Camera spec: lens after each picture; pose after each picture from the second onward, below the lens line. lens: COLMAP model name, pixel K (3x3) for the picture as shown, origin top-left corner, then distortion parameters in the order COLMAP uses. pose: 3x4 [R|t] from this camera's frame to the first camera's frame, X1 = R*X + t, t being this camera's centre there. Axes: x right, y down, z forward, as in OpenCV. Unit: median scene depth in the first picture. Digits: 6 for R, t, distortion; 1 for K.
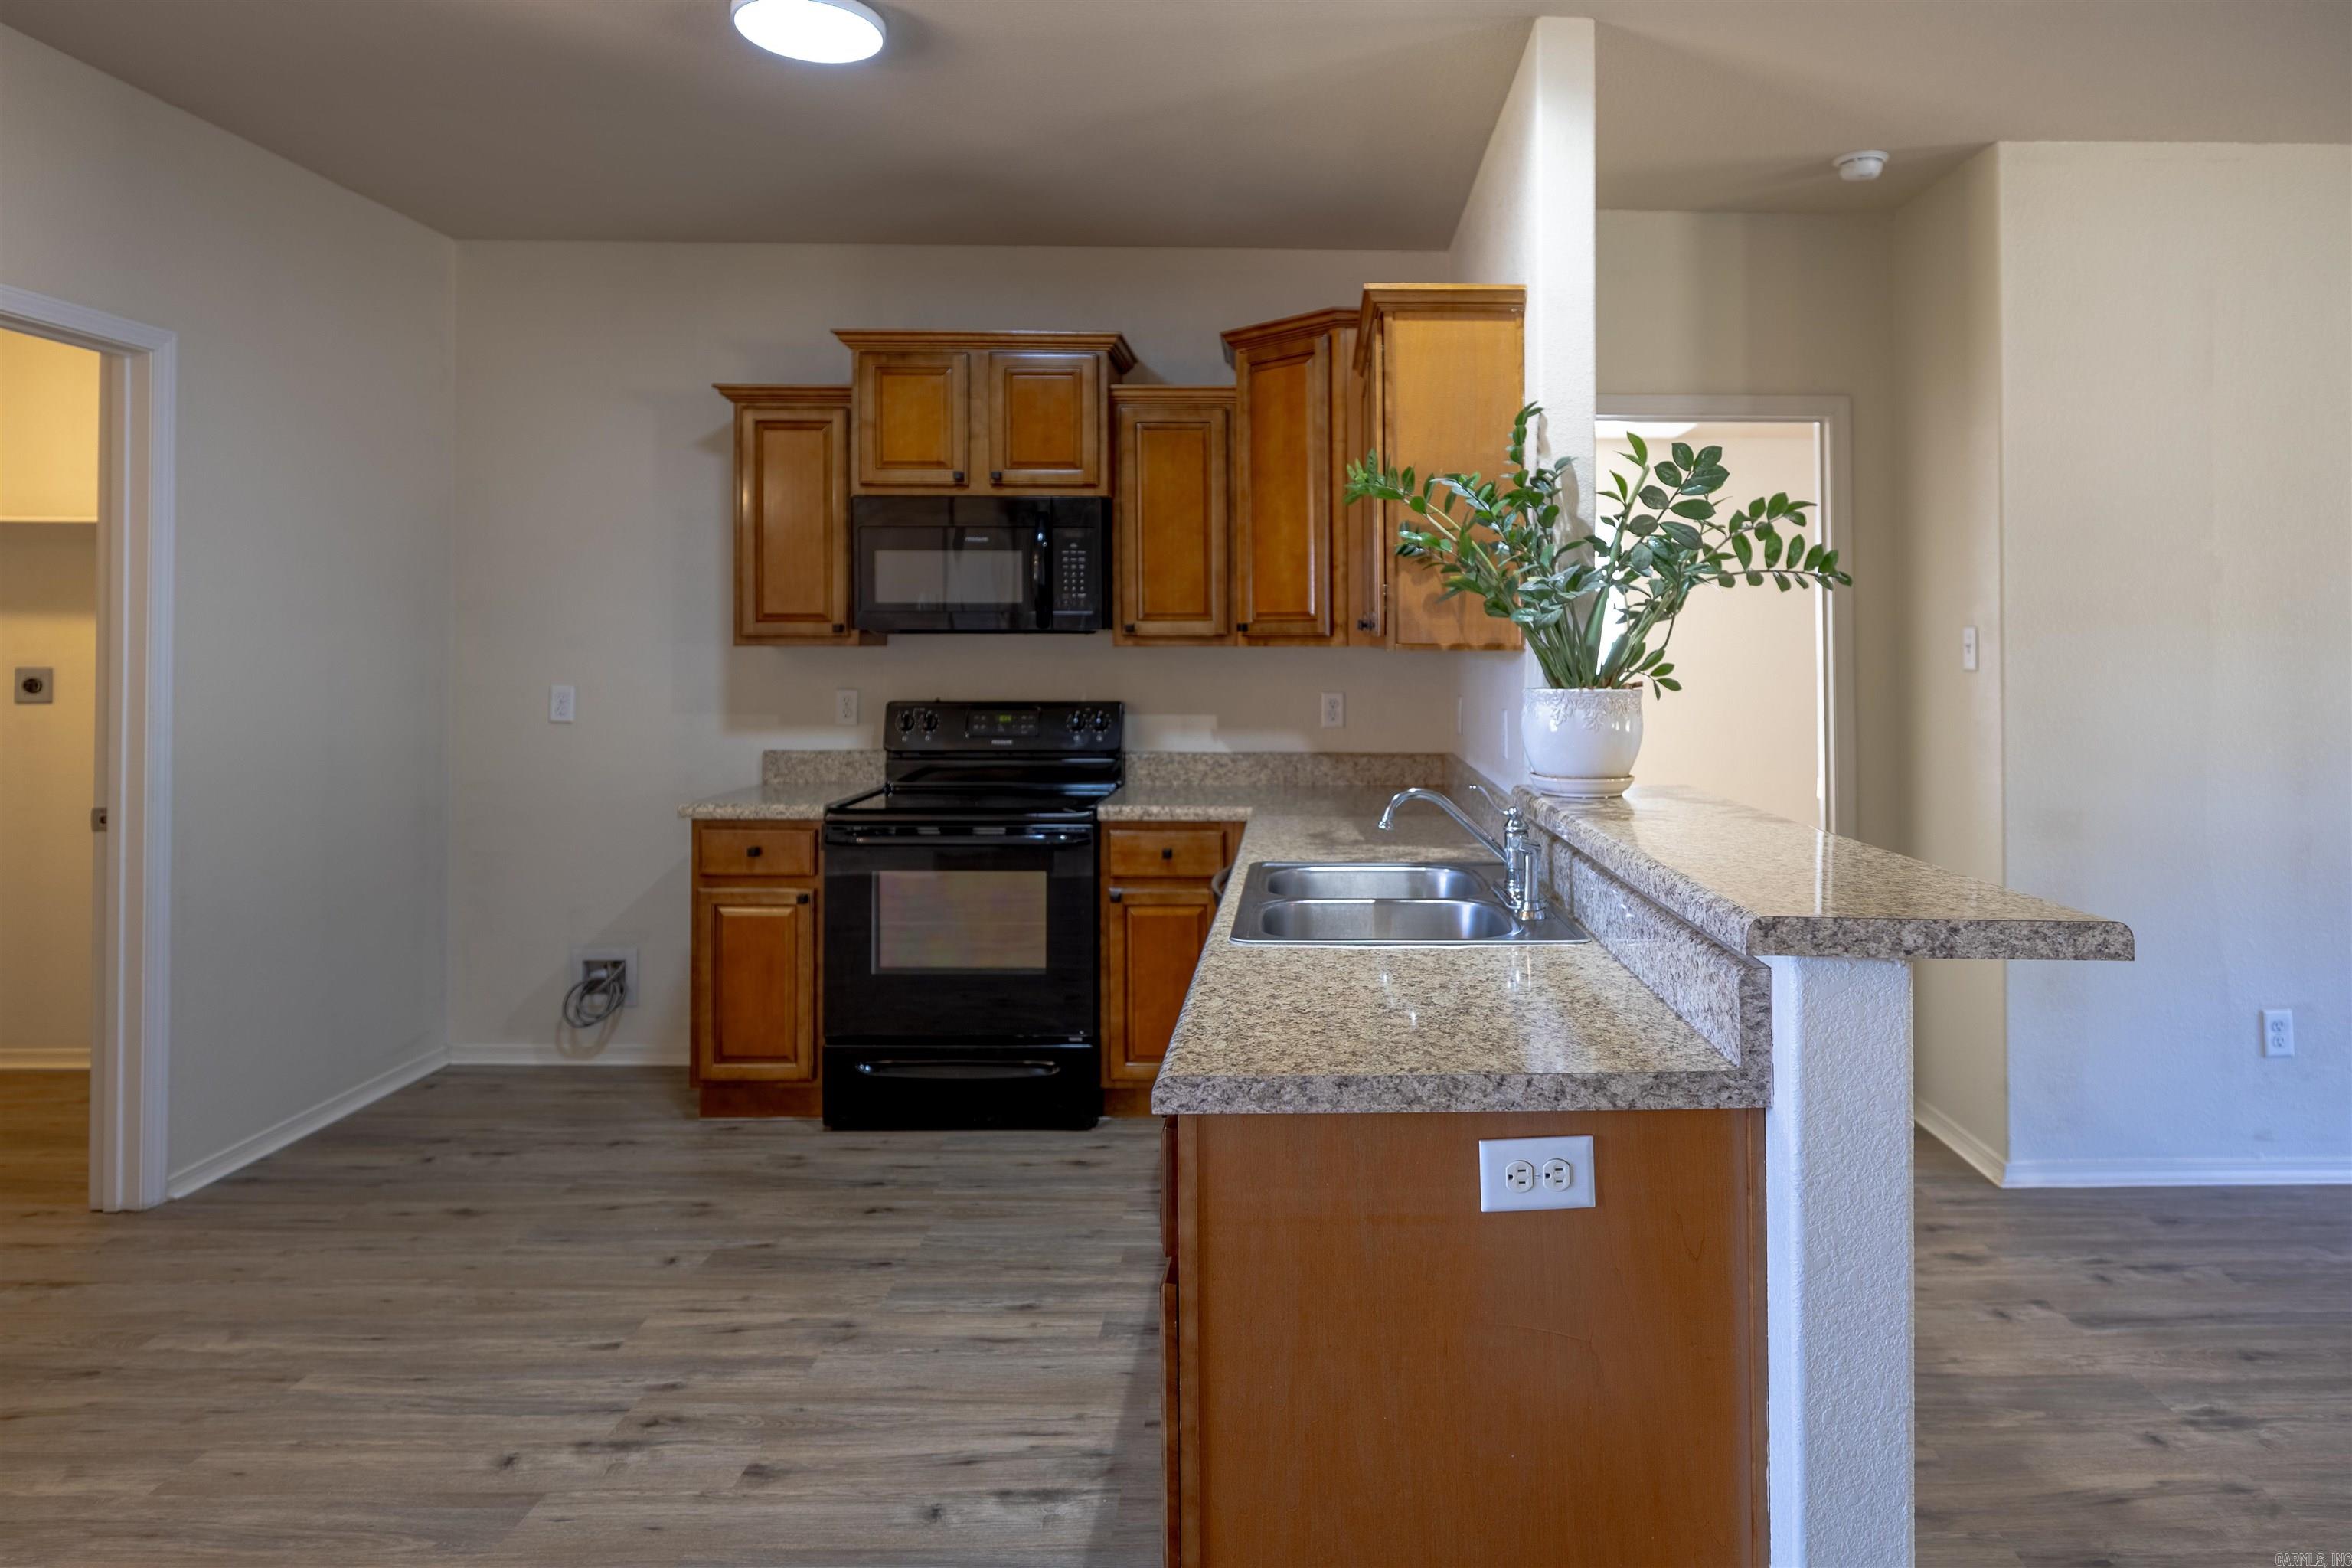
lens RADIAL K [[1387.4, 0, 1340.0], [0, 1387.4, 636.3], [0, 0, 1]] dist [-0.004447, -0.002453]
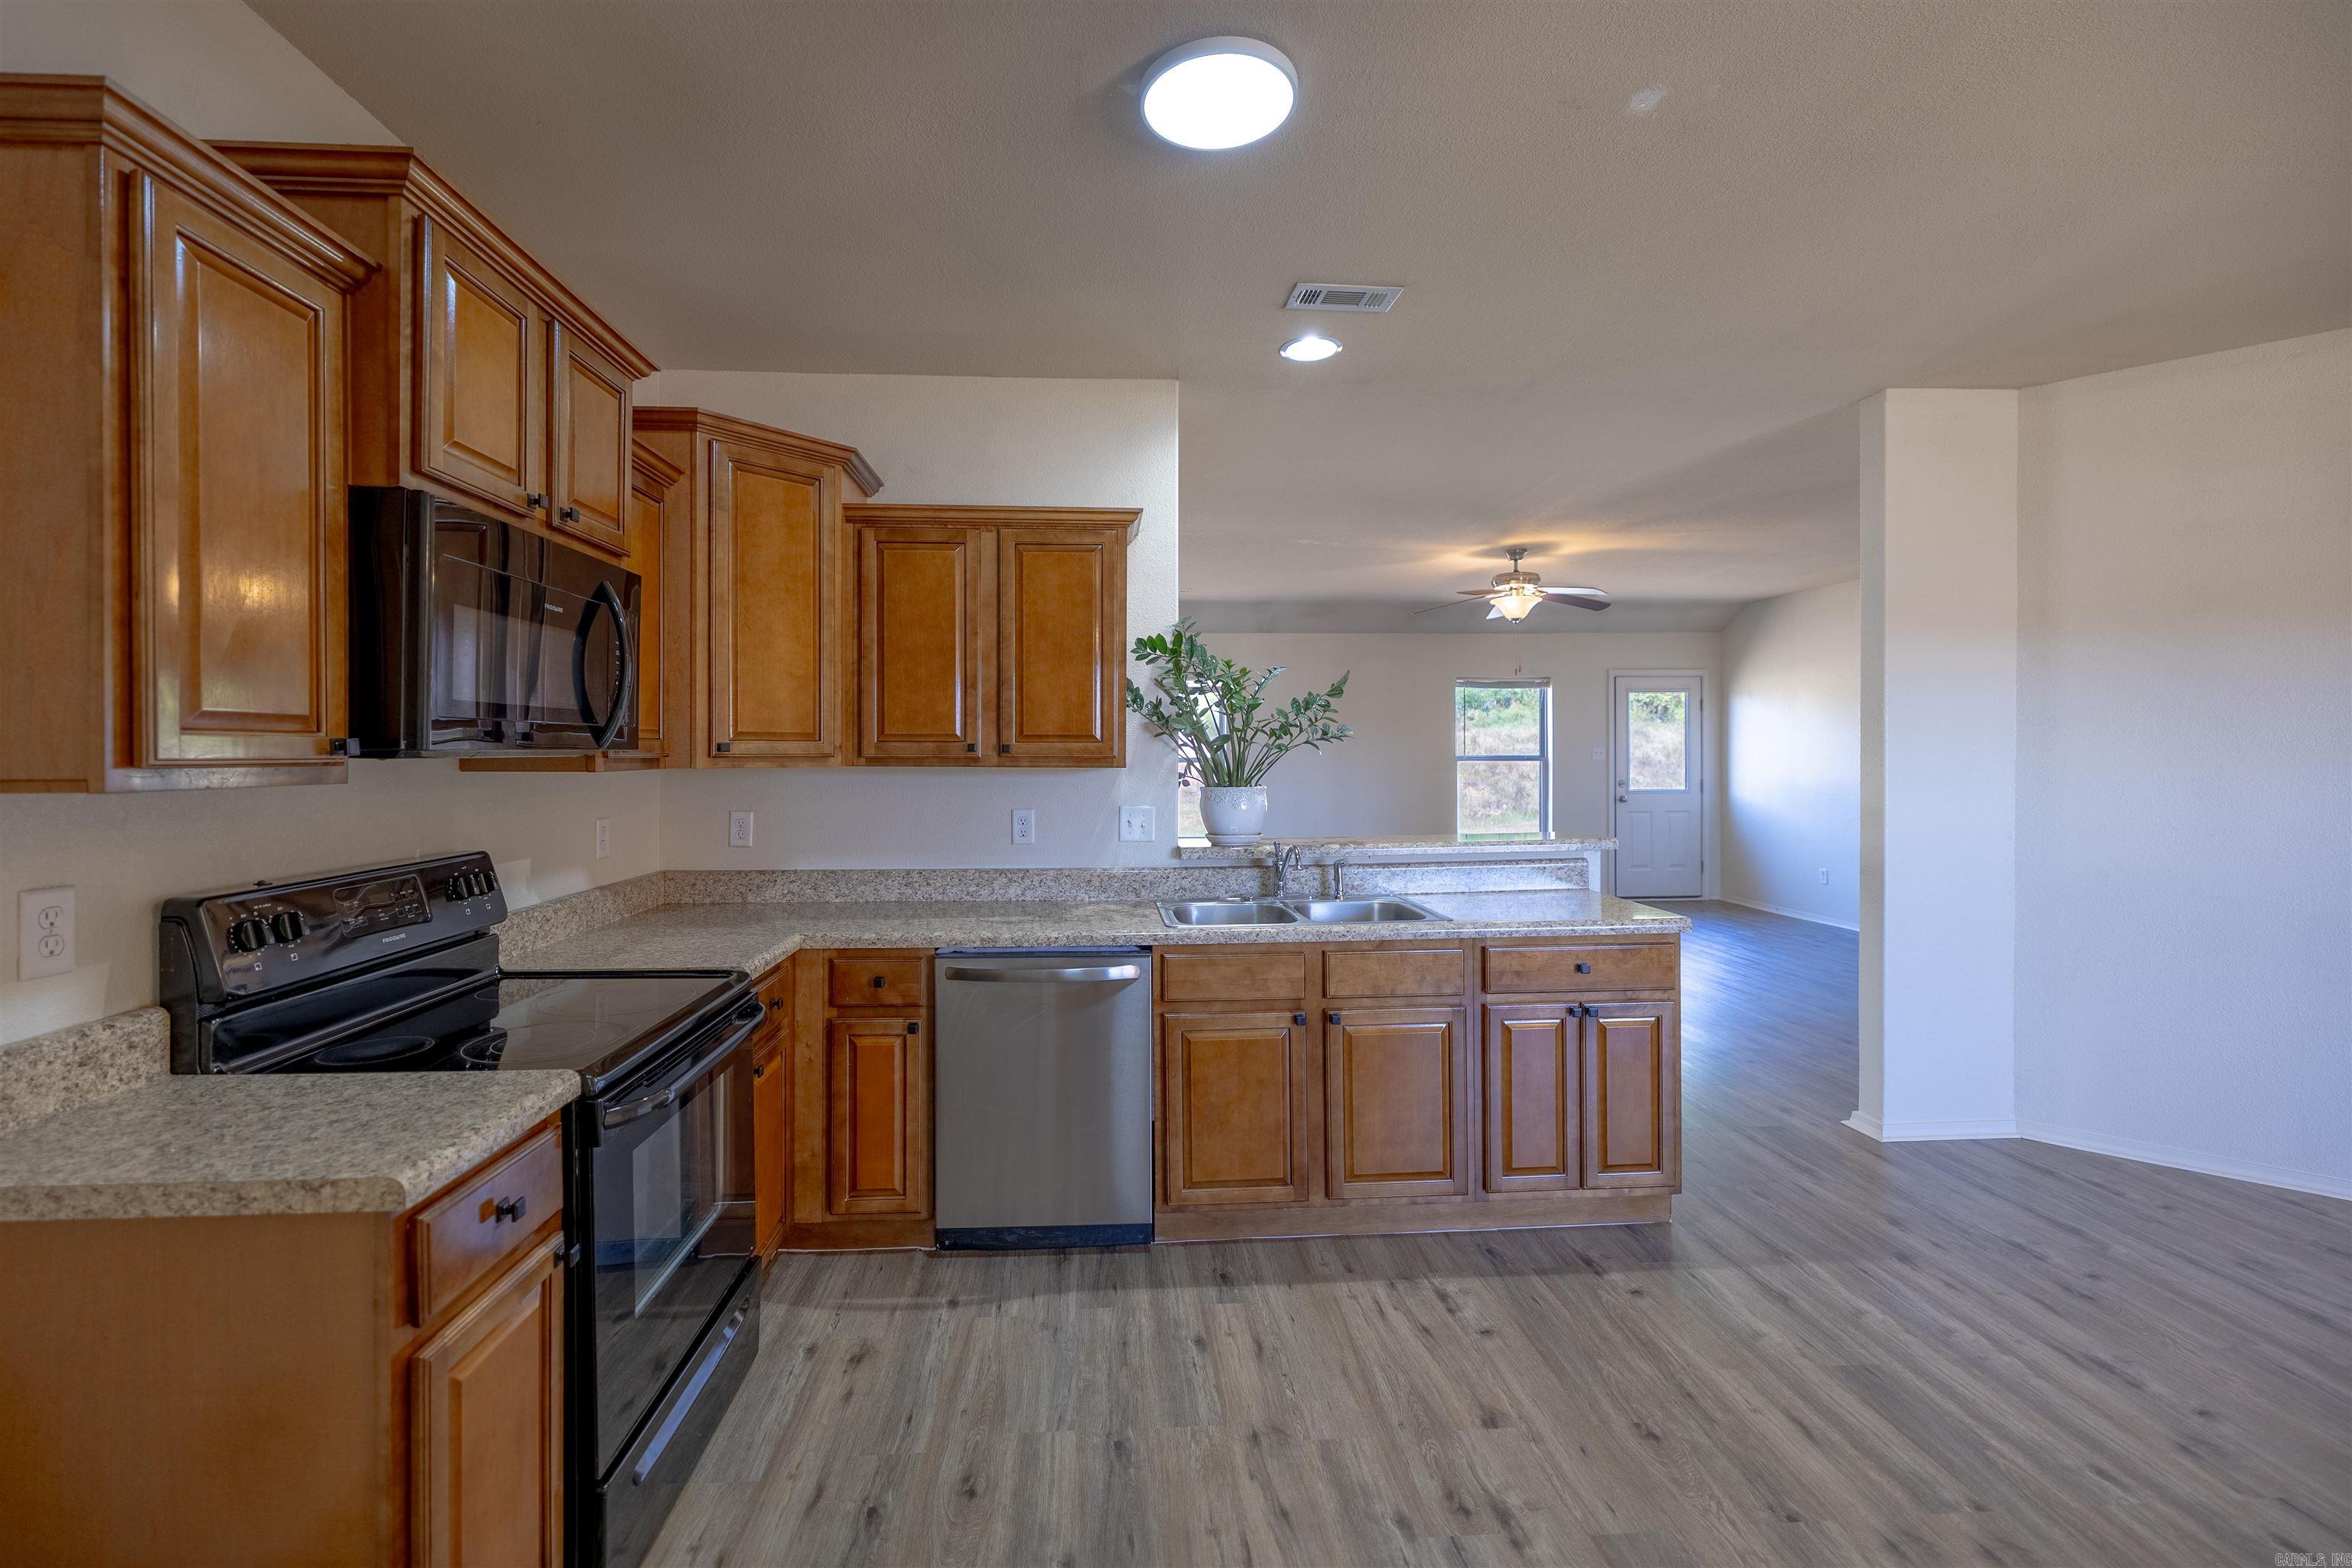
lens RADIAL K [[1018.1, 0, 1145.1], [0, 1018.1, 759.9], [0, 0, 1]] dist [-0.000512, -0.000261]
pose [[-0.029503, -0.011812, 0.999495, -0.782785], [-0.005592, 0.999916, 0.011652, -0.007605], [-0.999549, -0.005246, -0.029566, 0.787810]]
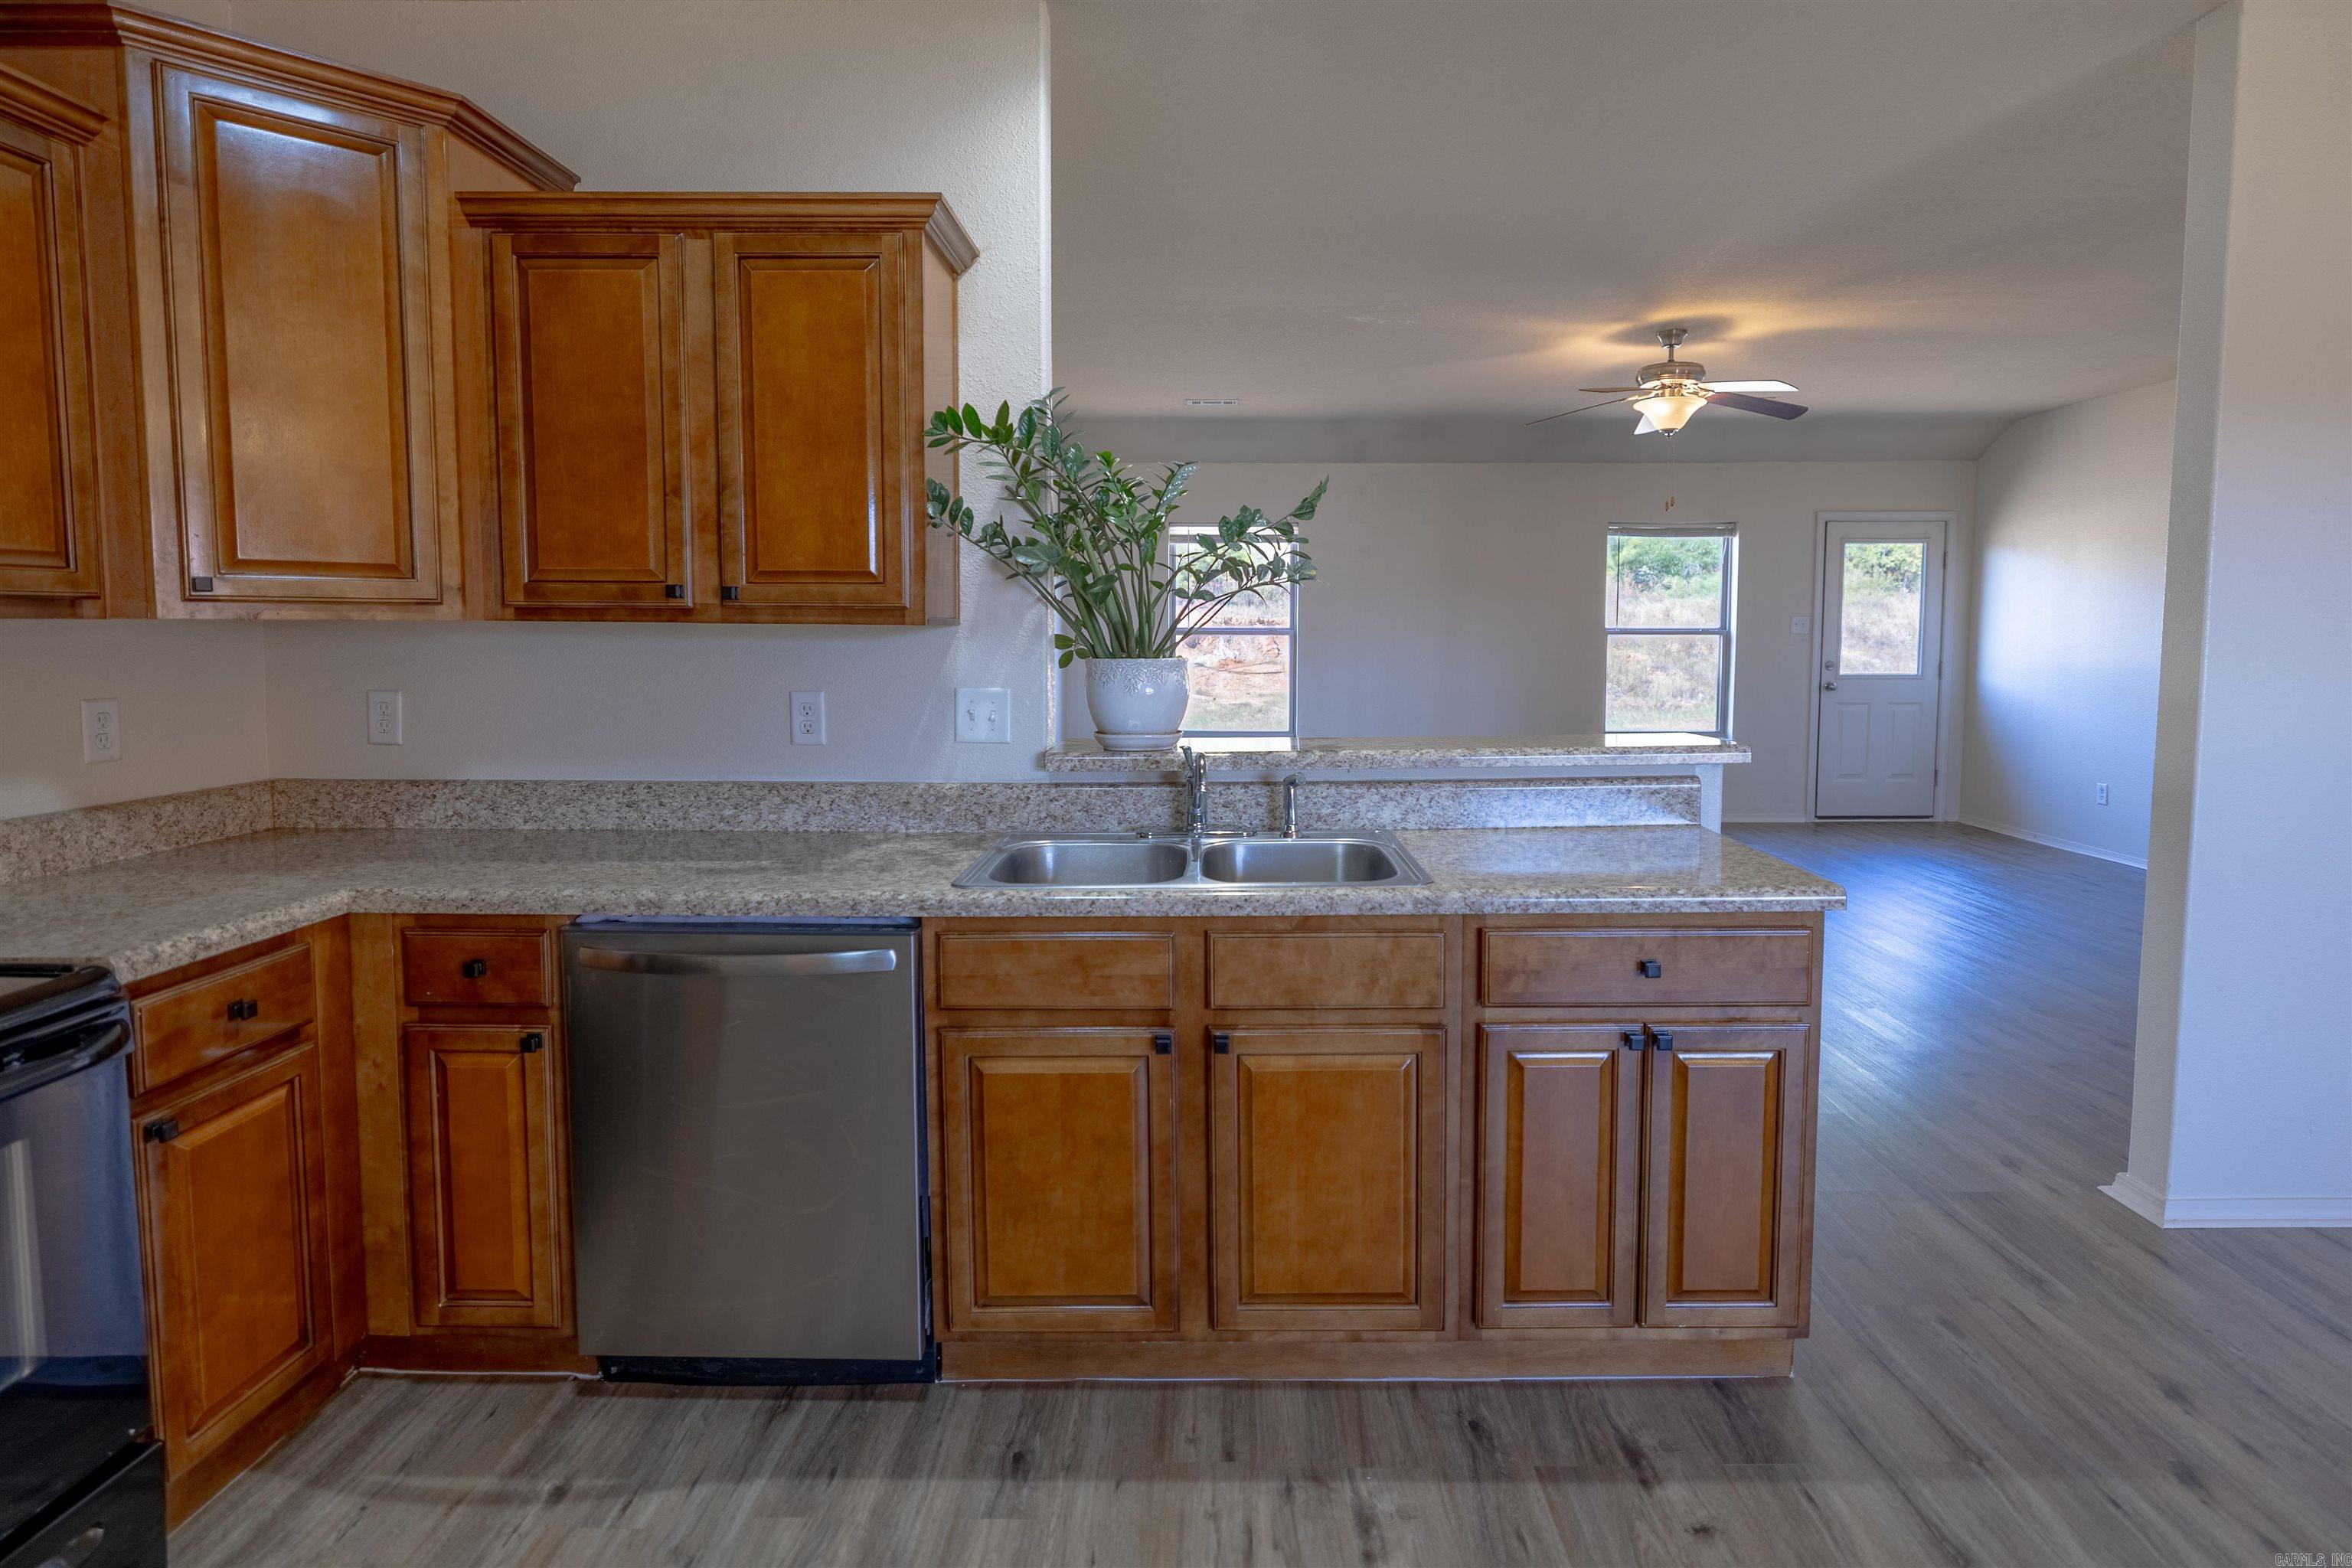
lens RADIAL K [[1194.5, 0, 1208.5], [0, 1194.5, 719.0], [0, 0, 1]] dist [-0.008597, 0.001748]
pose [[0.033946, -0.079950, 0.996221, -0.558622], [-0.009926, 0.996719, 0.080328, 0.005589], [-0.999374, -0.012615, 0.033041, 0.619023]]
